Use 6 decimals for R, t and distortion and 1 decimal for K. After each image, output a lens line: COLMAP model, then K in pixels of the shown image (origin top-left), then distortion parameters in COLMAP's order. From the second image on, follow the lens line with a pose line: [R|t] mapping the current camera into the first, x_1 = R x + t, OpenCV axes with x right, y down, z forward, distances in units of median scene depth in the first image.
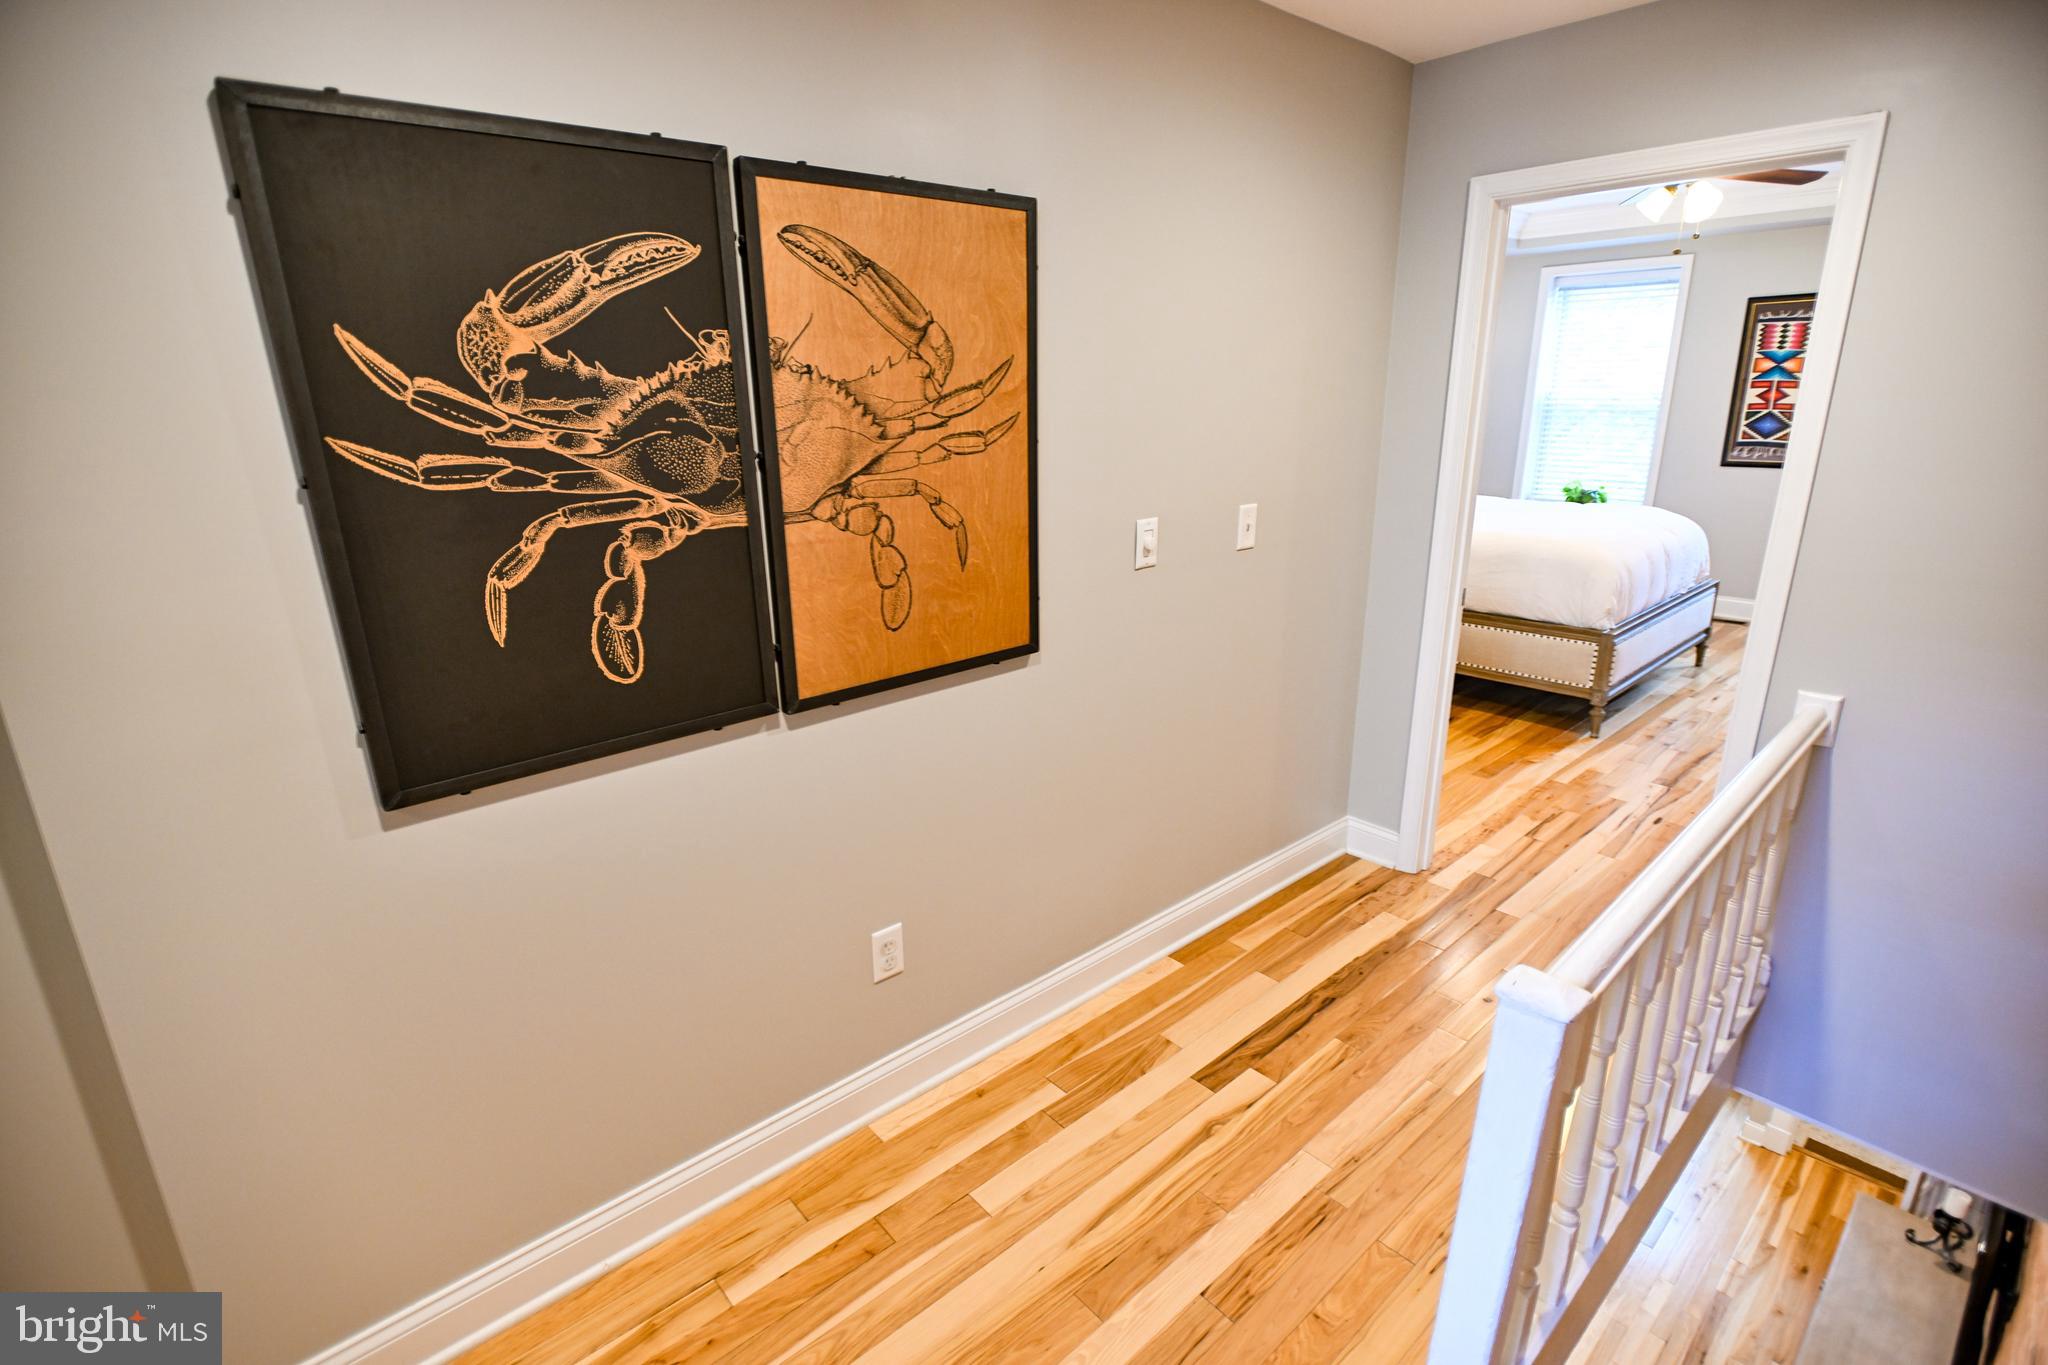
lens RADIAL K [[961.5, 0, 1026.7], [0, 961.5, 684.9], [0, 0, 1]] dist [-0.008515, -0.001994]
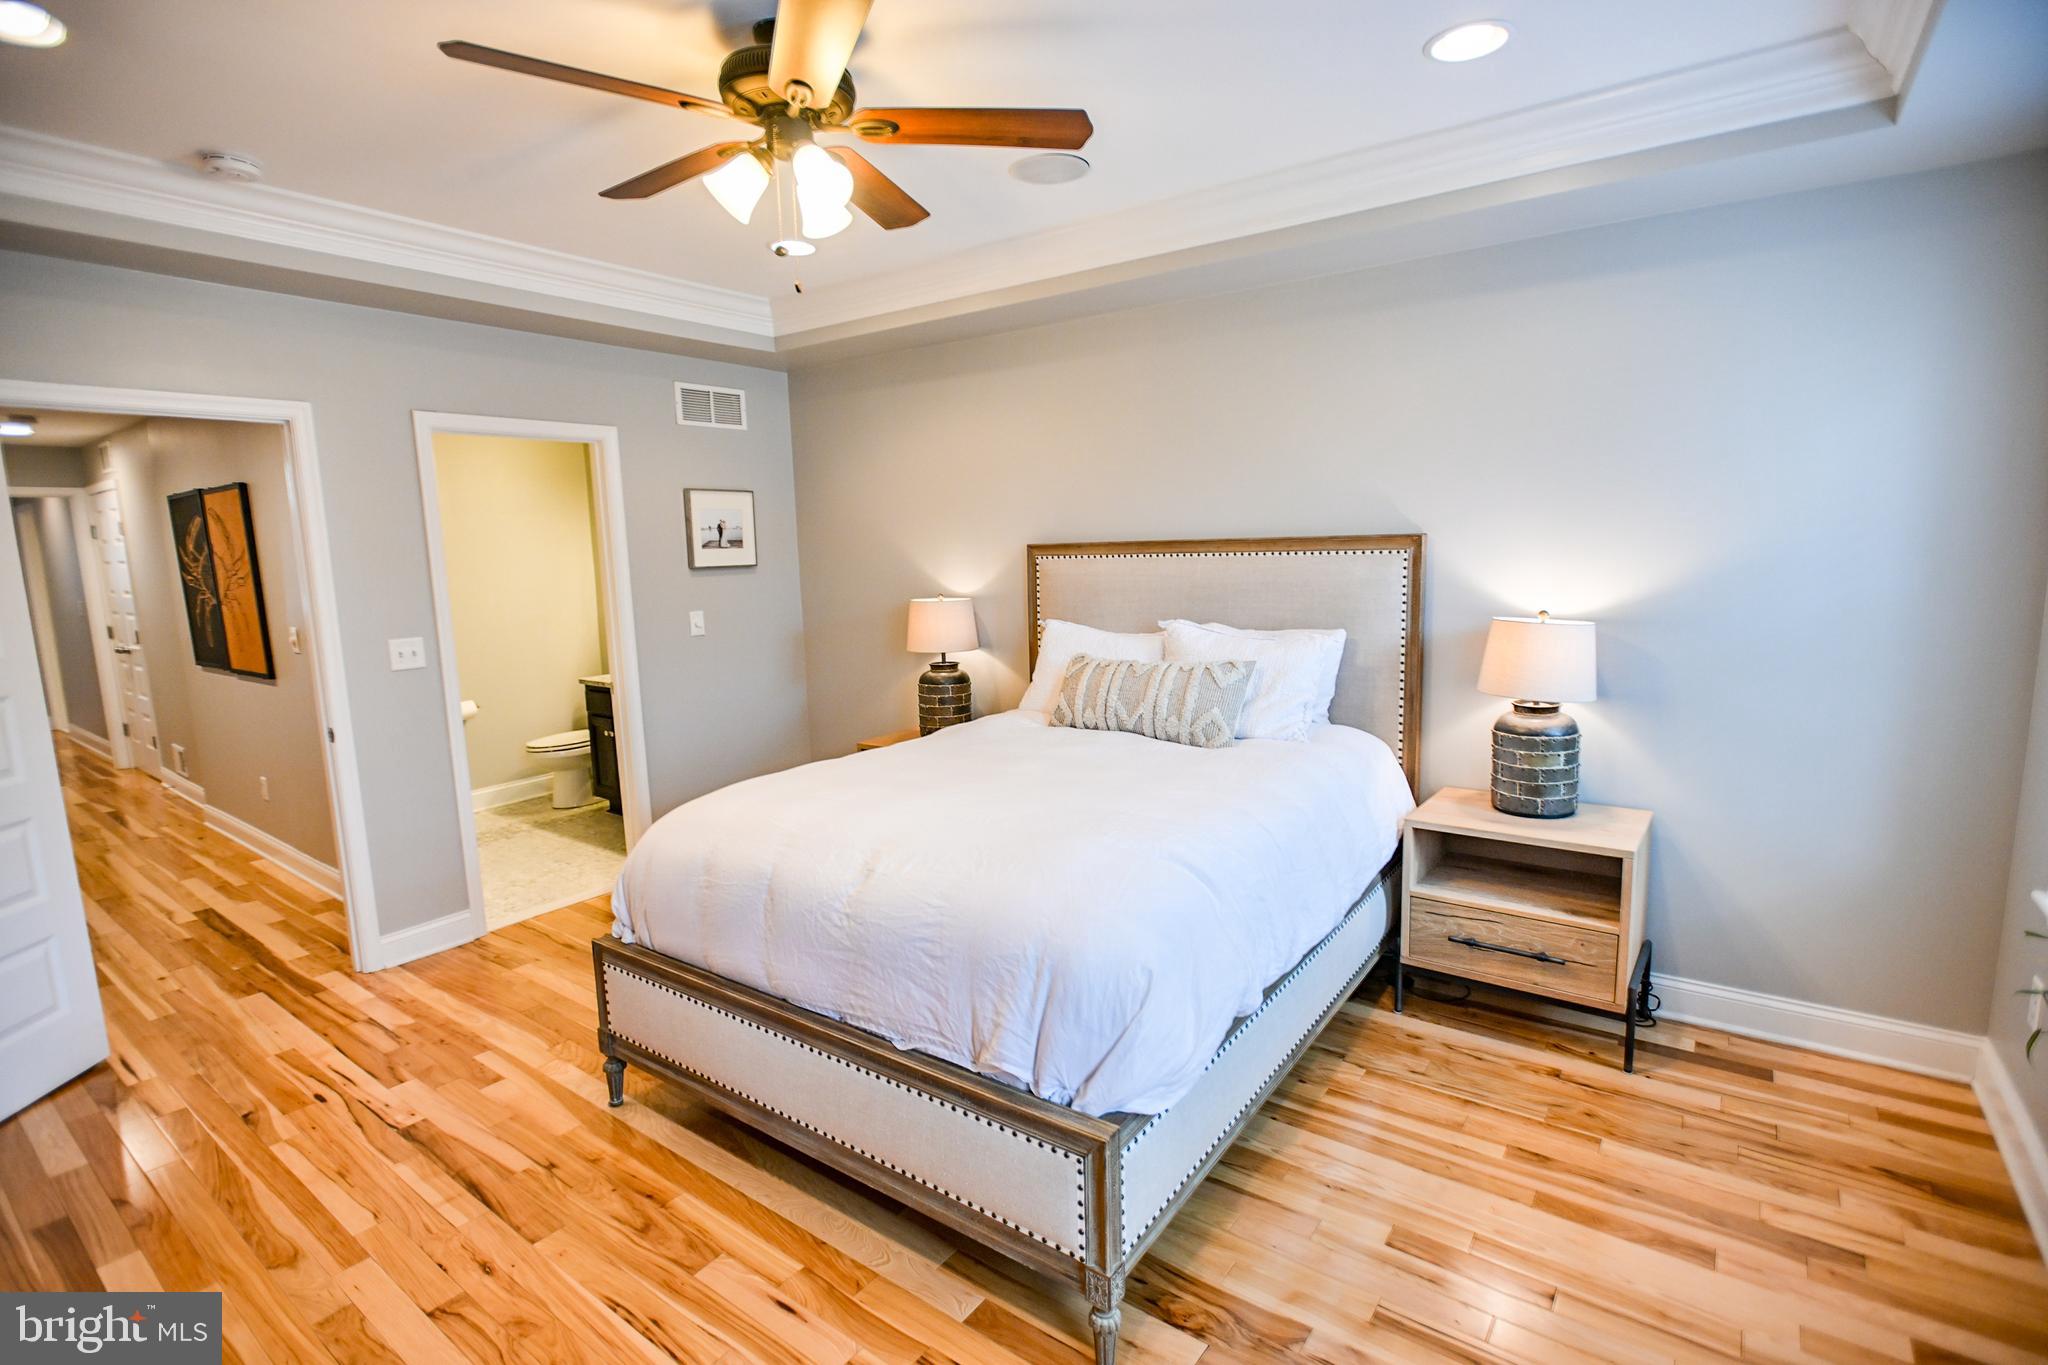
lens RADIAL K [[961.5, 0, 1024.7], [0, 961.5, 687.1], [0, 0, 1]] dist [-0.008515, -0.001994]
pose [[0.208770, 0.154958, -0.965610, 1.149181], [-0.265863, 0.959174, 0.096445, -0.318345], [0.941133, 0.236585, 0.241445, 0.986773]]
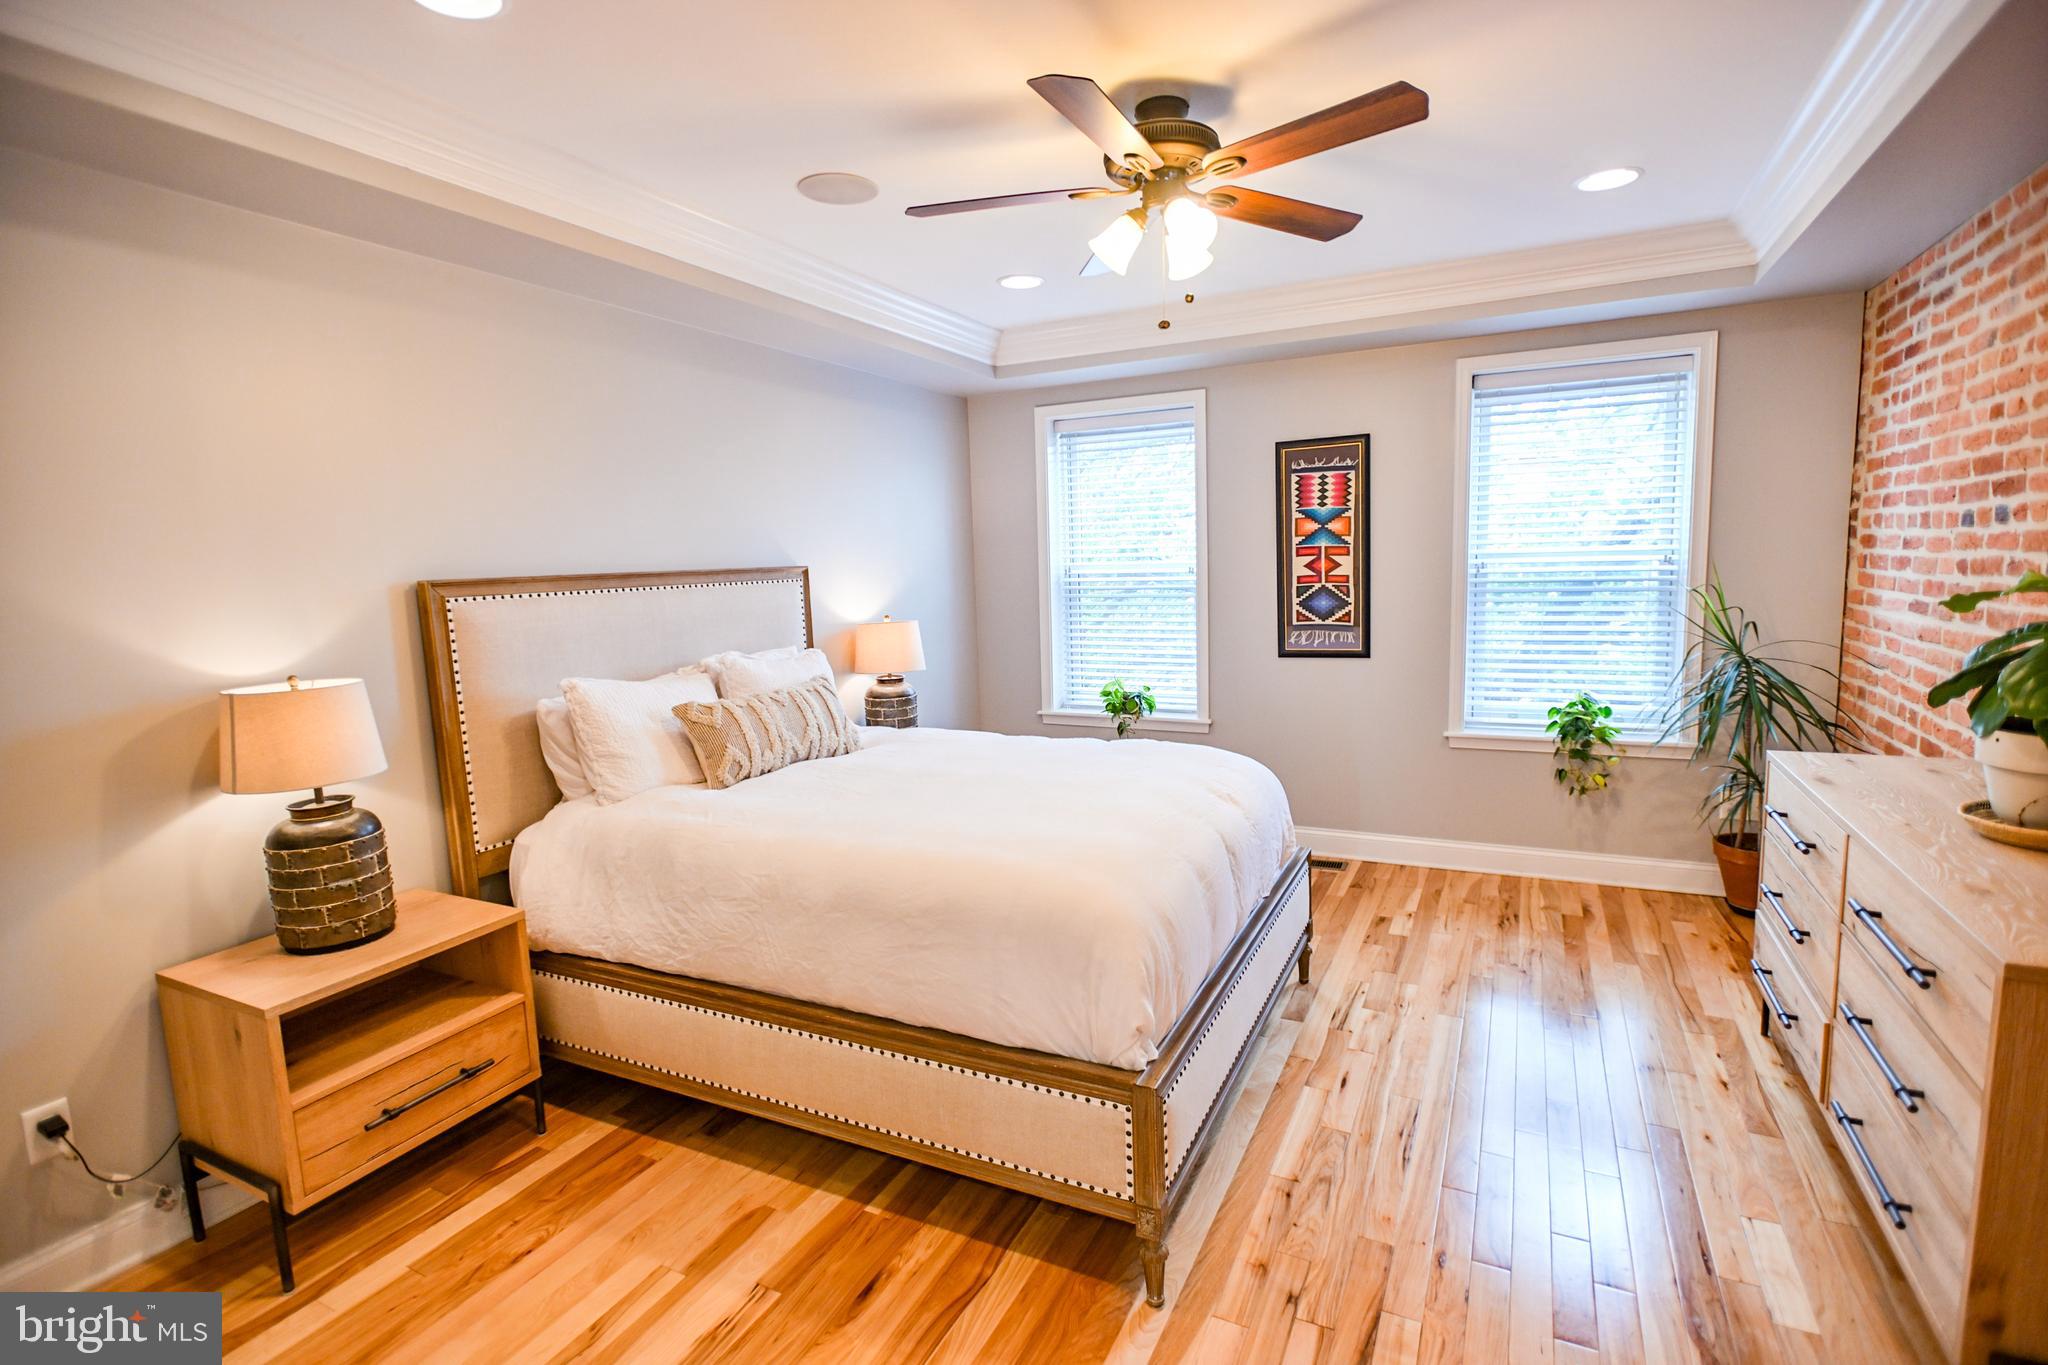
lens RADIAL K [[961.5, 0, 1030.1], [0, 961.5, 685.0], [0, 0, 1]] dist [-0.008515, -0.001994]
pose [[0.929898, -0.063662, 0.362266, 0.371854], [0.125231, 0.980862, -0.149086, -0.164711], [-0.345842, 0.184002, 0.920074, 0.521140]]
